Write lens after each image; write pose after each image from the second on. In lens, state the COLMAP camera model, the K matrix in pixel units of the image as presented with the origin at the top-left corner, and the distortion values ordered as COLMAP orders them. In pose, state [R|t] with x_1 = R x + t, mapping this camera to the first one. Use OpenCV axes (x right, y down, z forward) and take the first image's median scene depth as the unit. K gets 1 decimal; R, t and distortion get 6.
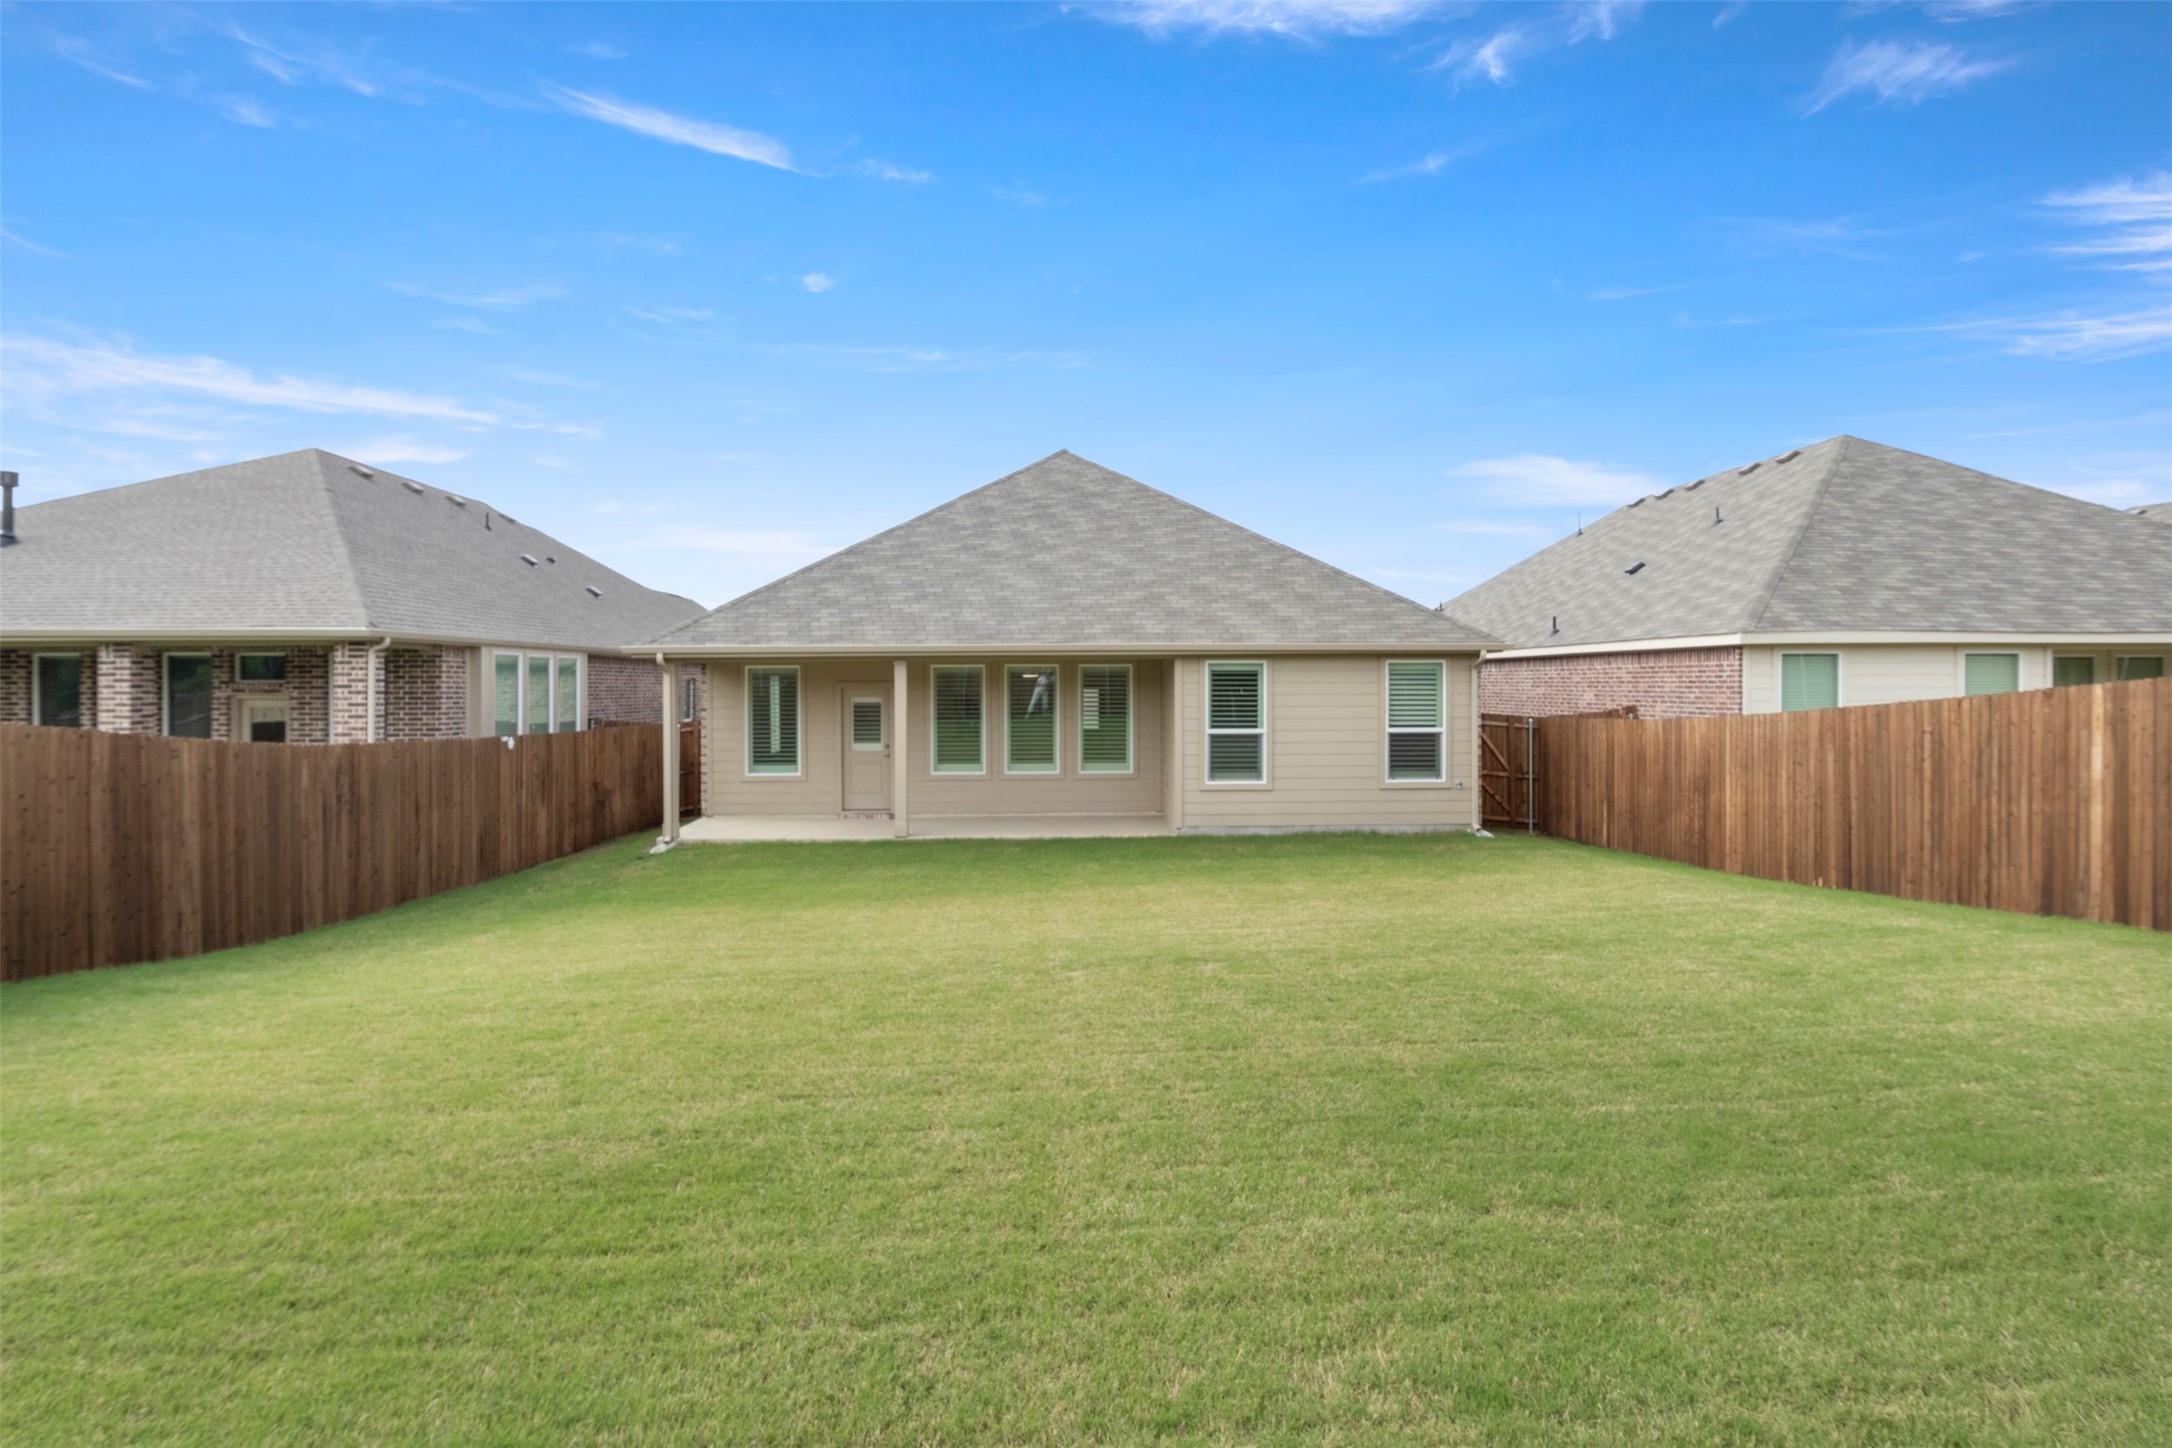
lens RADIAL K [[1103.9, 0, 1093.7], [0, 1103.9, 684.3], [0, 0, 1]] dist [-0.002779, -0.019462]
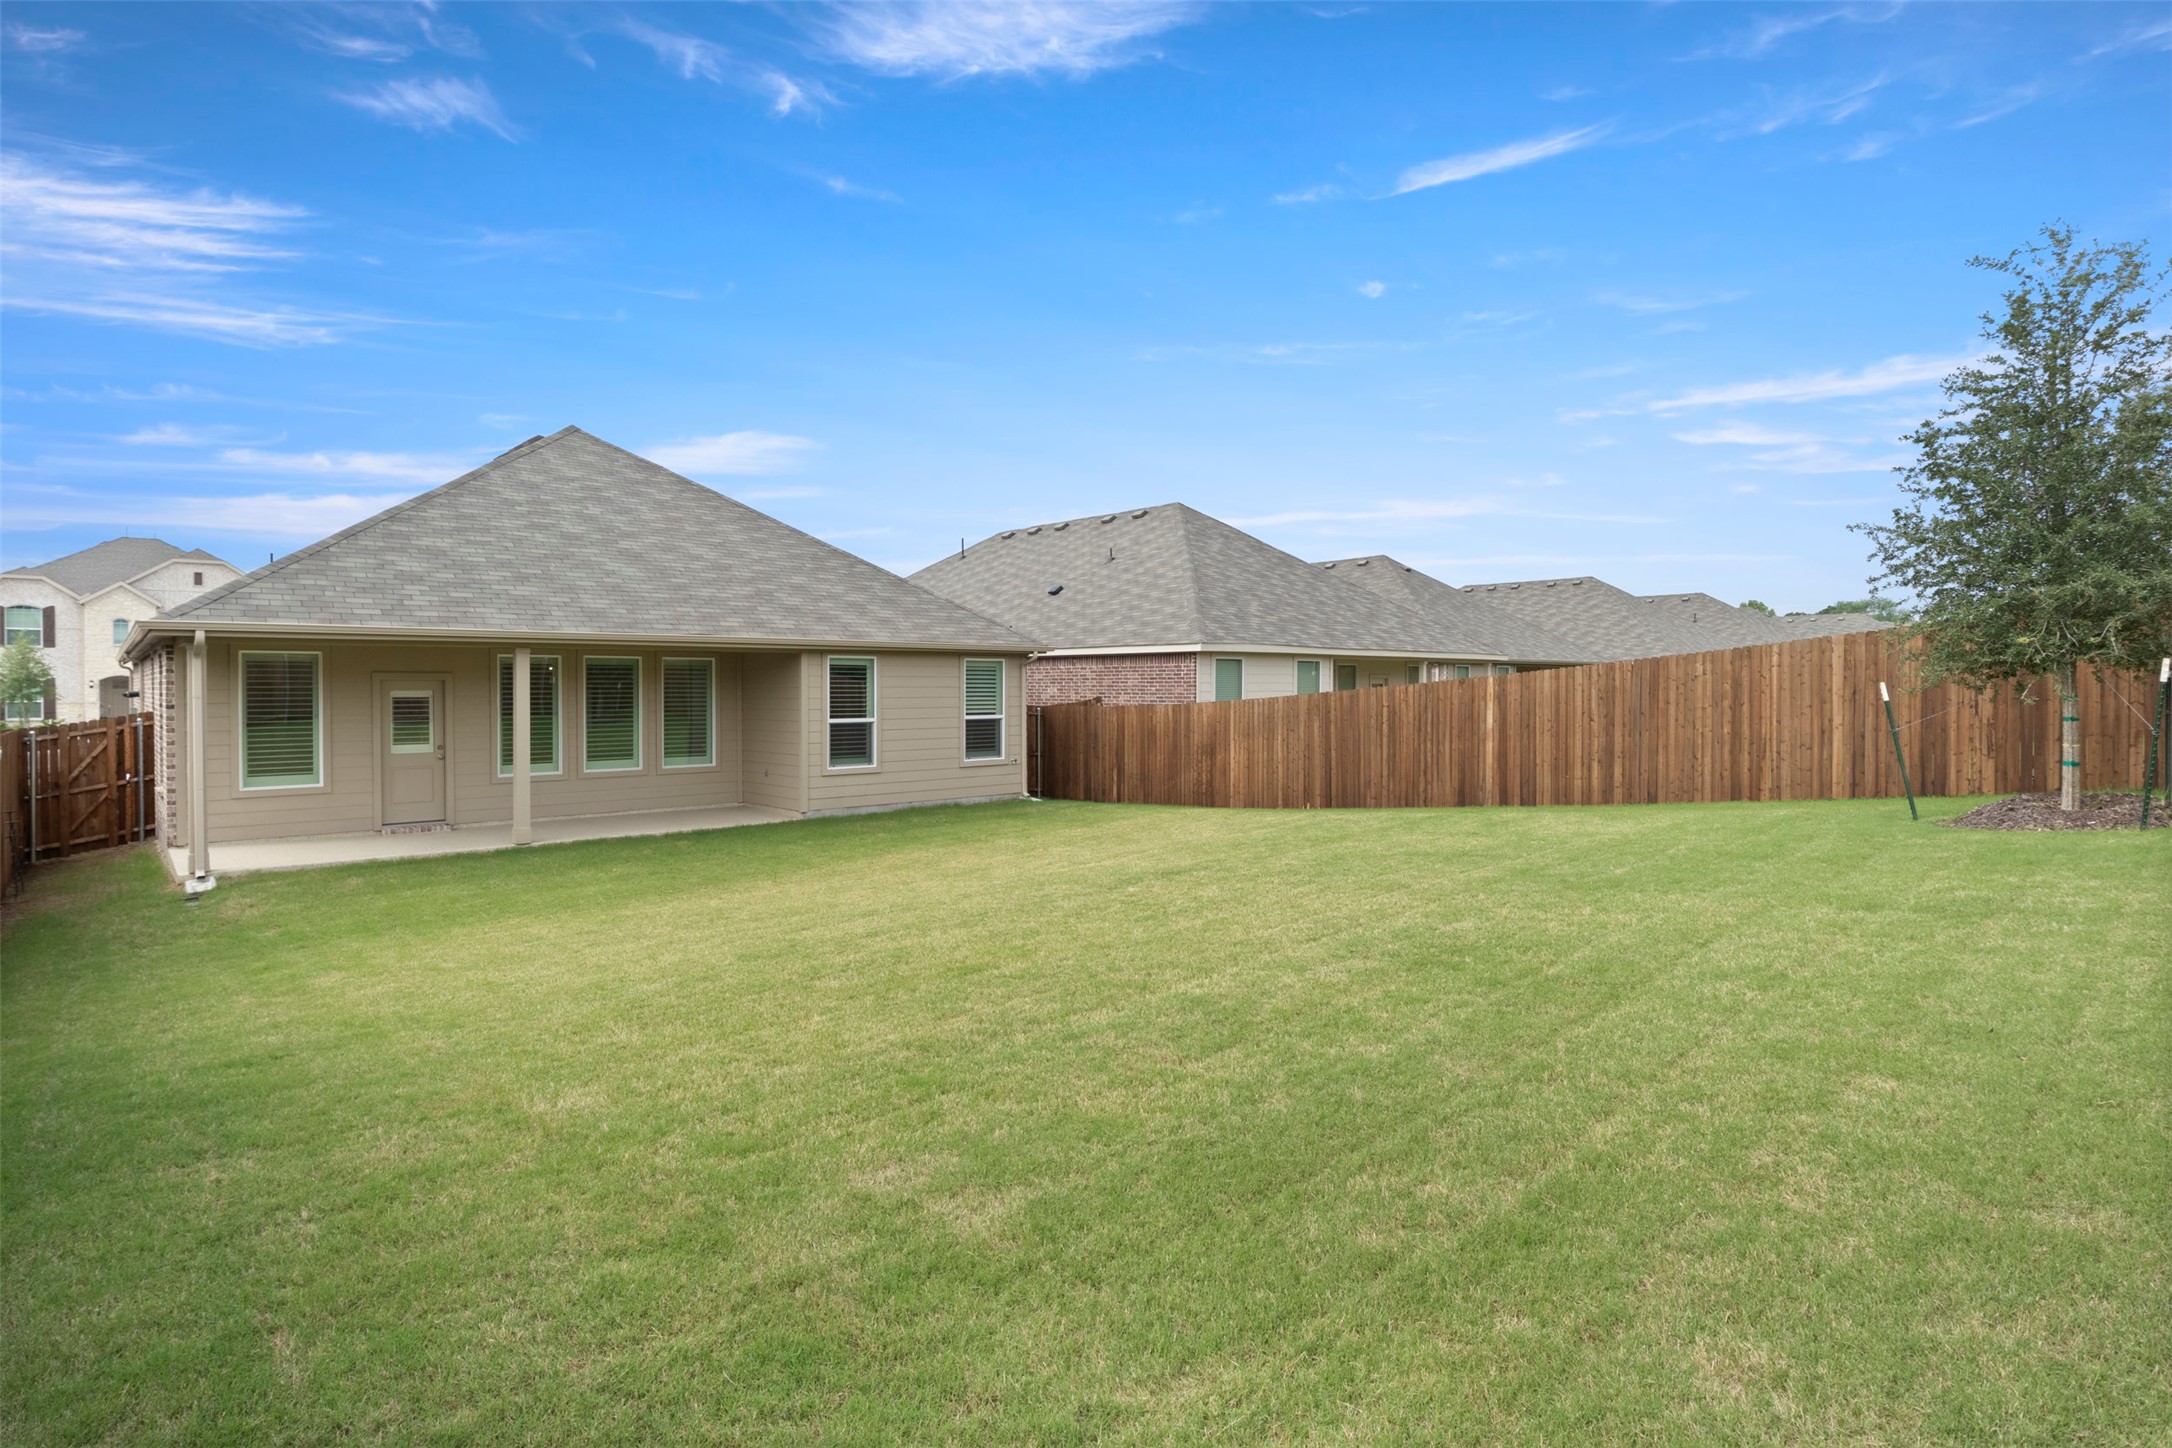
lens RADIAL K [[1103.9, 0, 1093.7], [0, 1103.9, 684.3], [0, 0, 1]] dist [-0.002779, -0.019462]
pose [[0.759085, 0.004522, 0.650976, -0.414281], [-0.001334, 0.999985, -0.005390, 0.012696], [-0.650990, 0.003223, 0.759079, 0.012758]]
